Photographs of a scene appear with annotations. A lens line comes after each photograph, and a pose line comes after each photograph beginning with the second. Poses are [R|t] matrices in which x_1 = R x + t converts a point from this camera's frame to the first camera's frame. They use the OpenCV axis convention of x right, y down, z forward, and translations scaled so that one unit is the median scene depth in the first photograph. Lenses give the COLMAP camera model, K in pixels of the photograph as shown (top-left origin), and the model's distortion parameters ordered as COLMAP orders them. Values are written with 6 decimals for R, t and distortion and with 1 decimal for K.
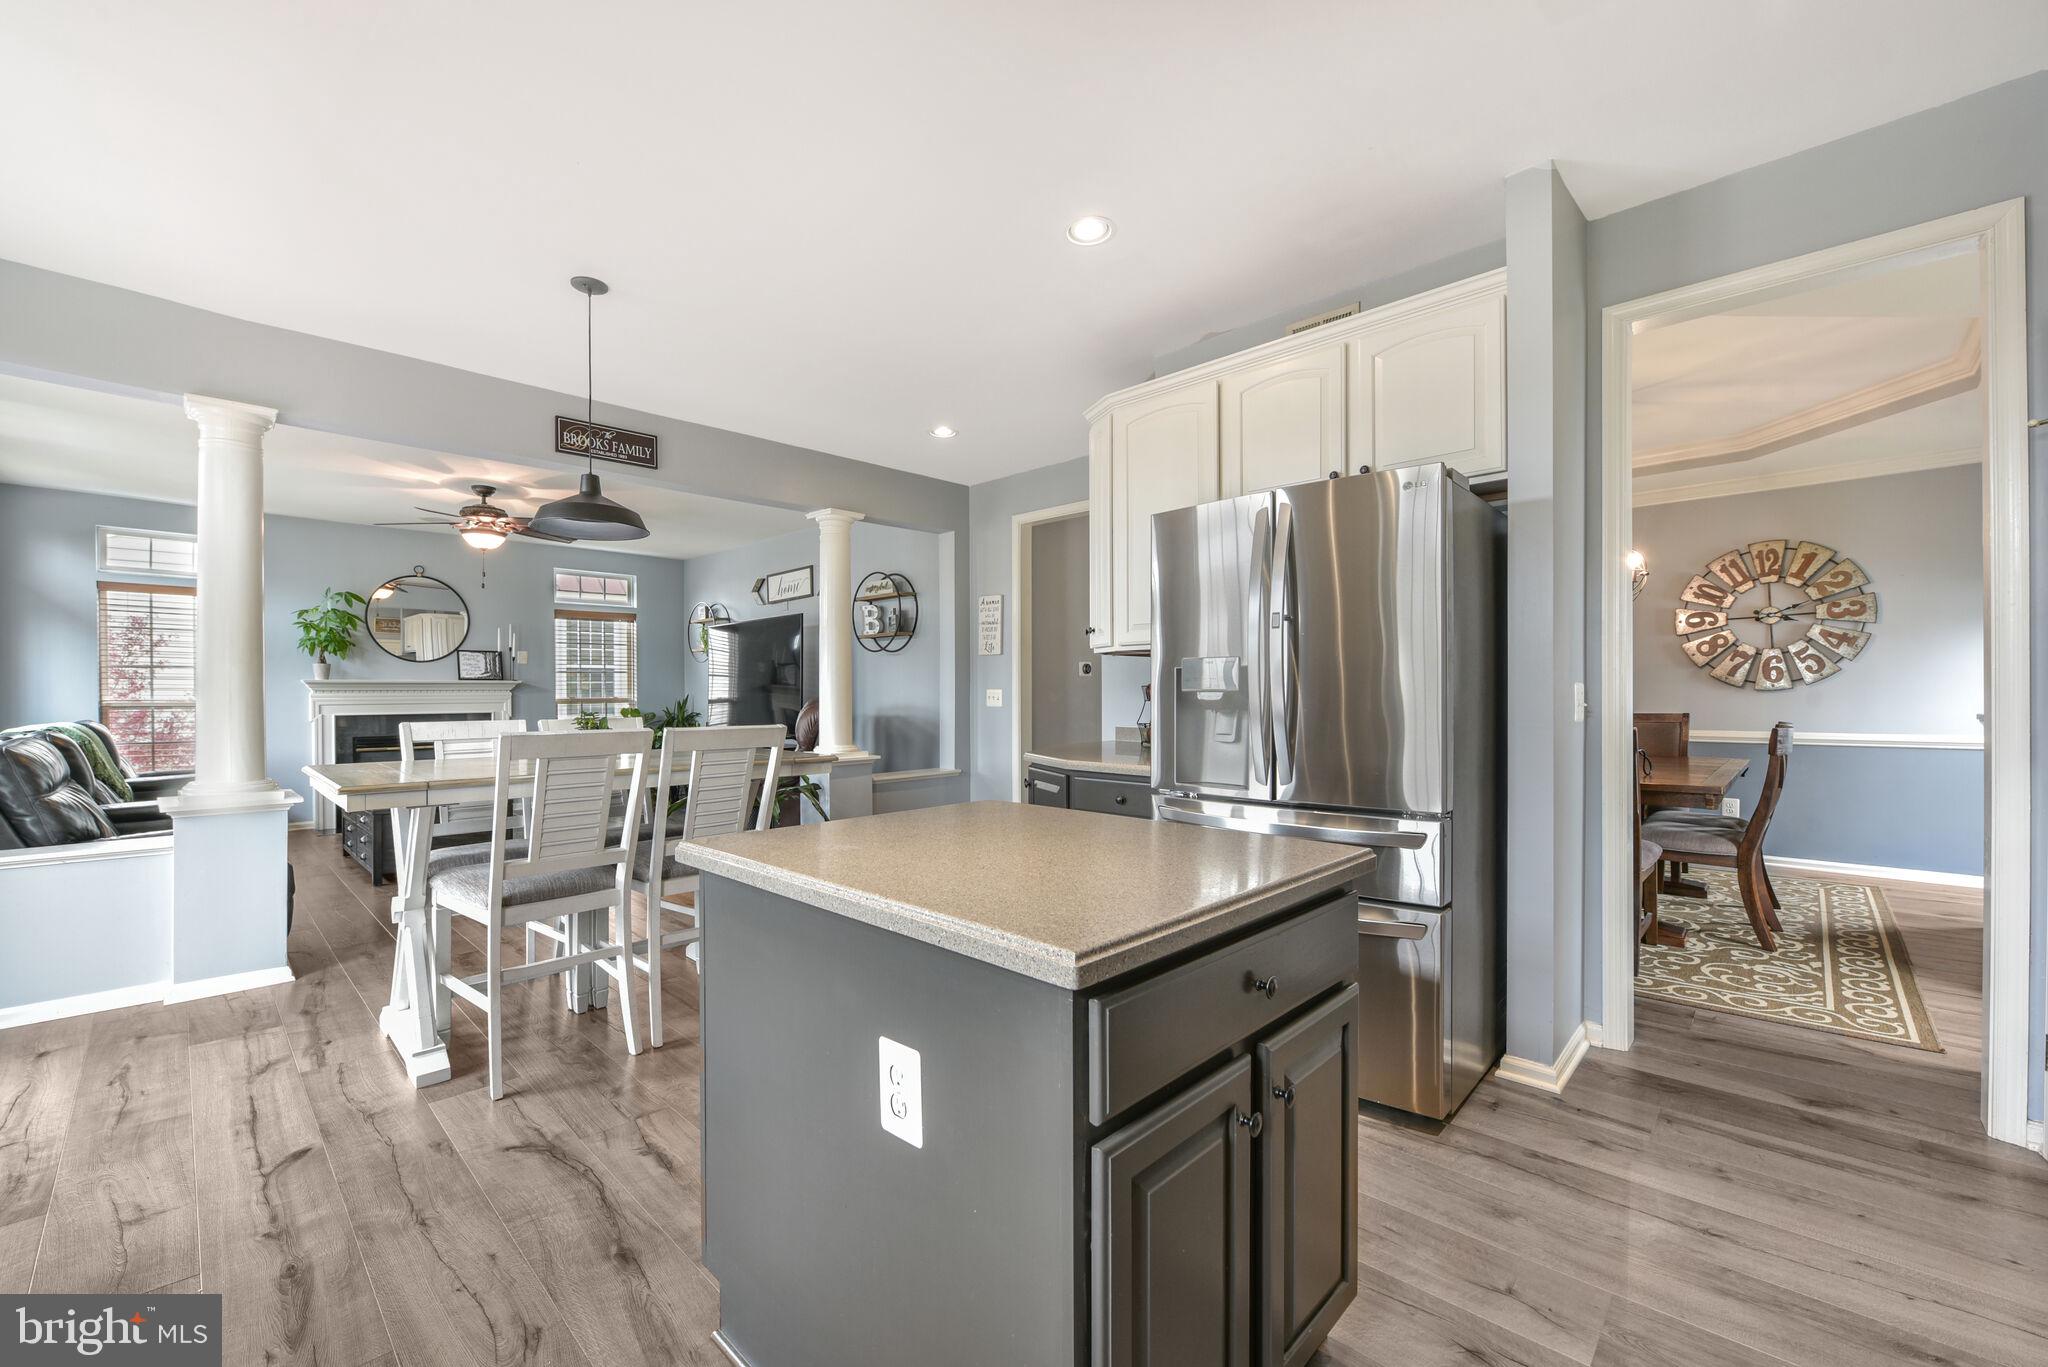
lens RADIAL K [[821.0, 0, 1012.4], [0, 821.0, 692.2], [0, 0, 1]] dist [-0.005344, -0.001433]
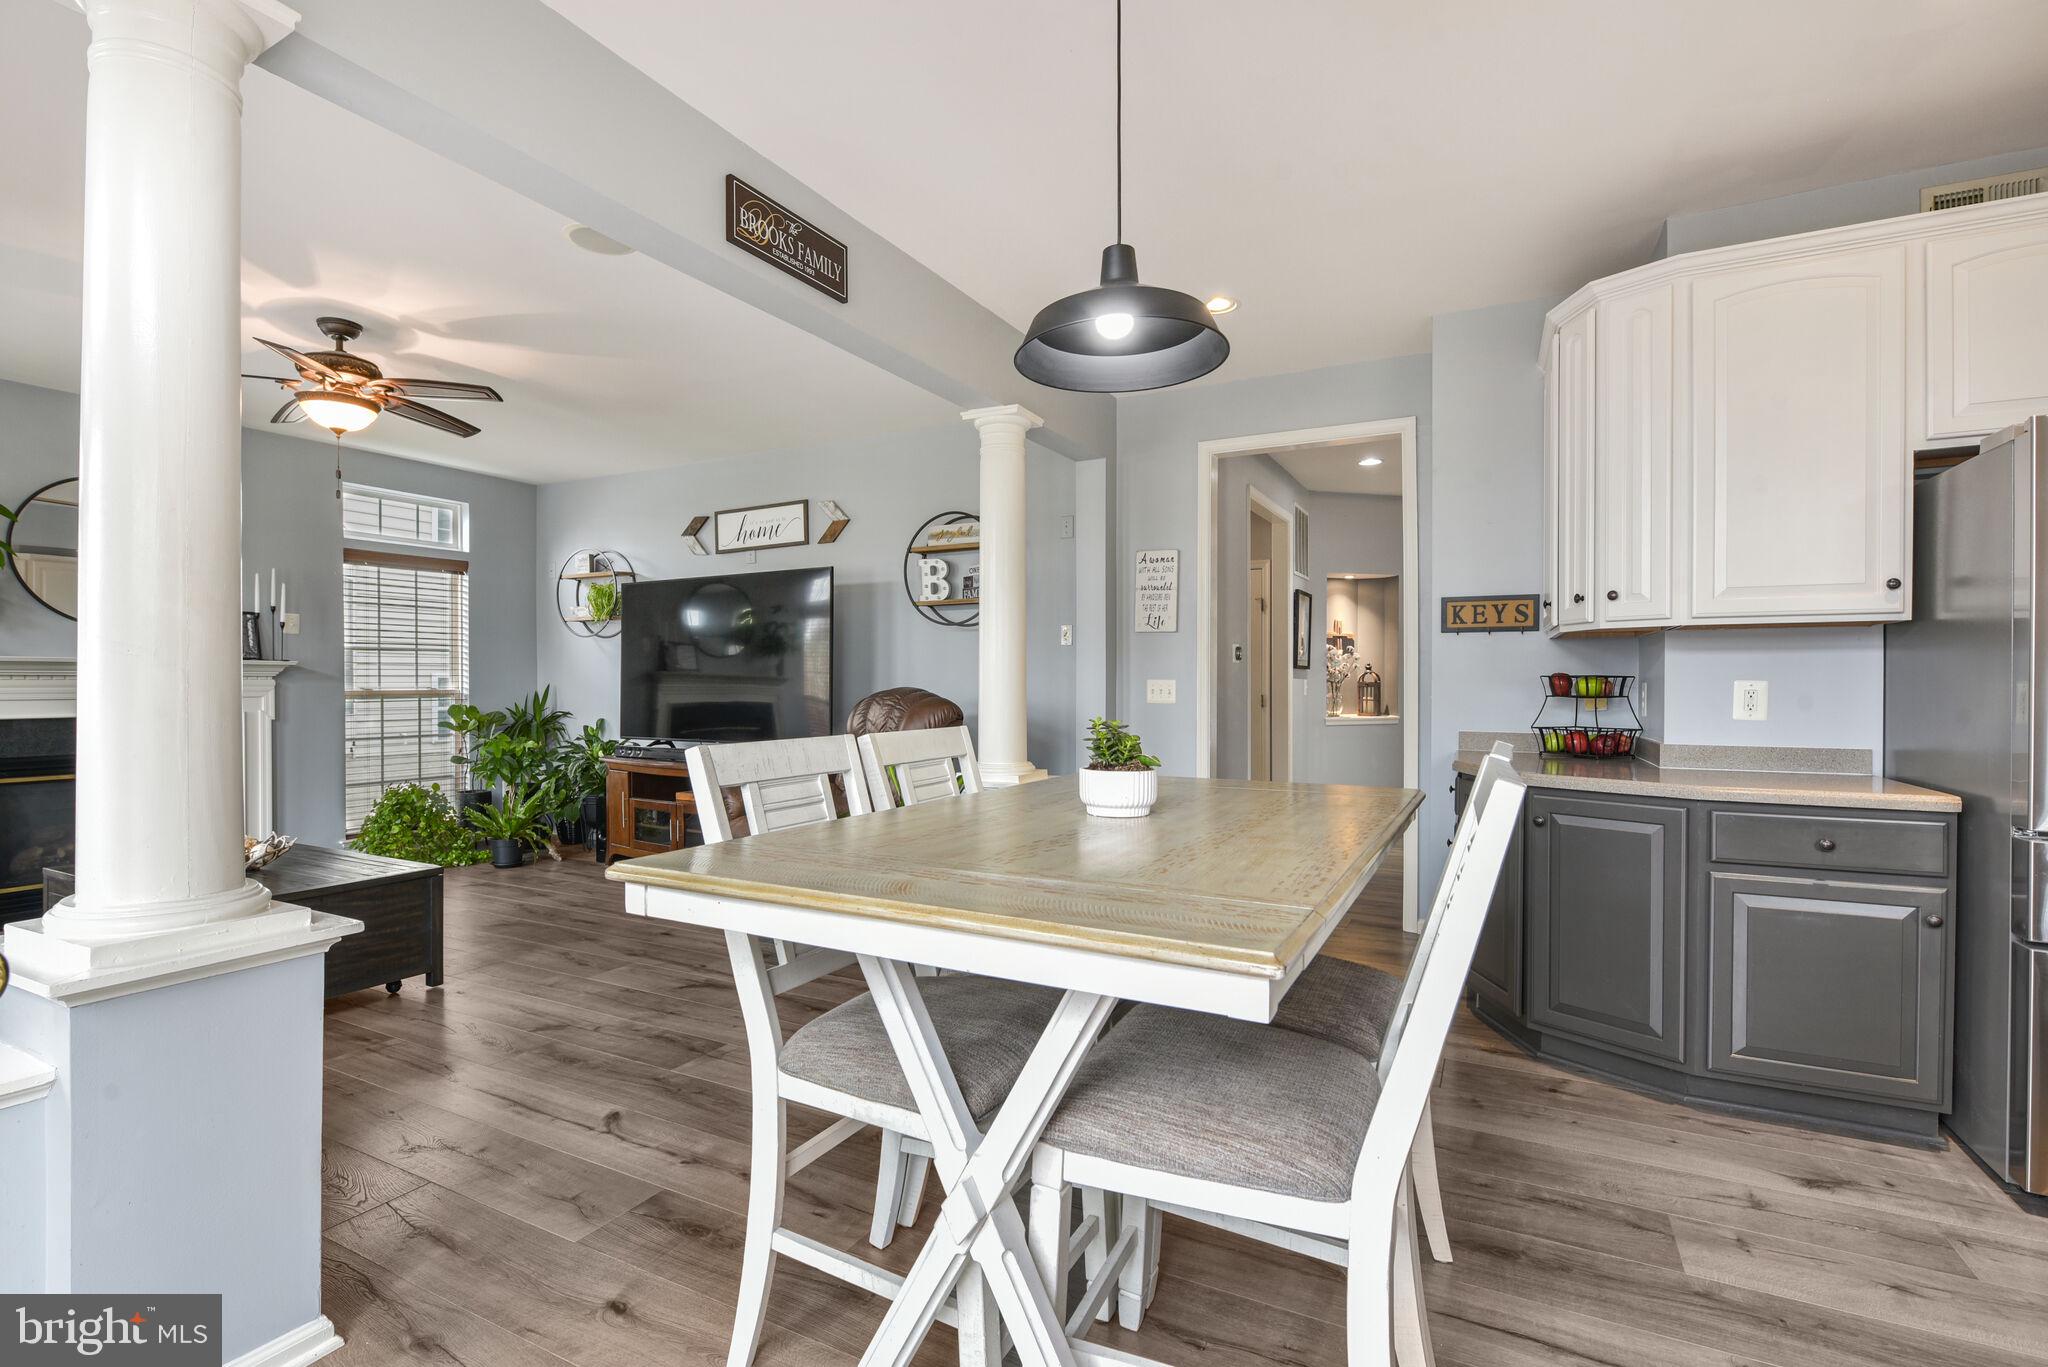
lens RADIAL K [[936.8, 0, 1021.0], [0, 936.8, 692.5], [0, 0, 1]] dist [-0.010532, -0.000159]
pose [[0.957974, 0.001665, 0.286852, -0.331963], [-0.004380, 0.999951, 0.008823, 0.001058], [-0.286823, -0.009709, 0.957934, 0.208141]]
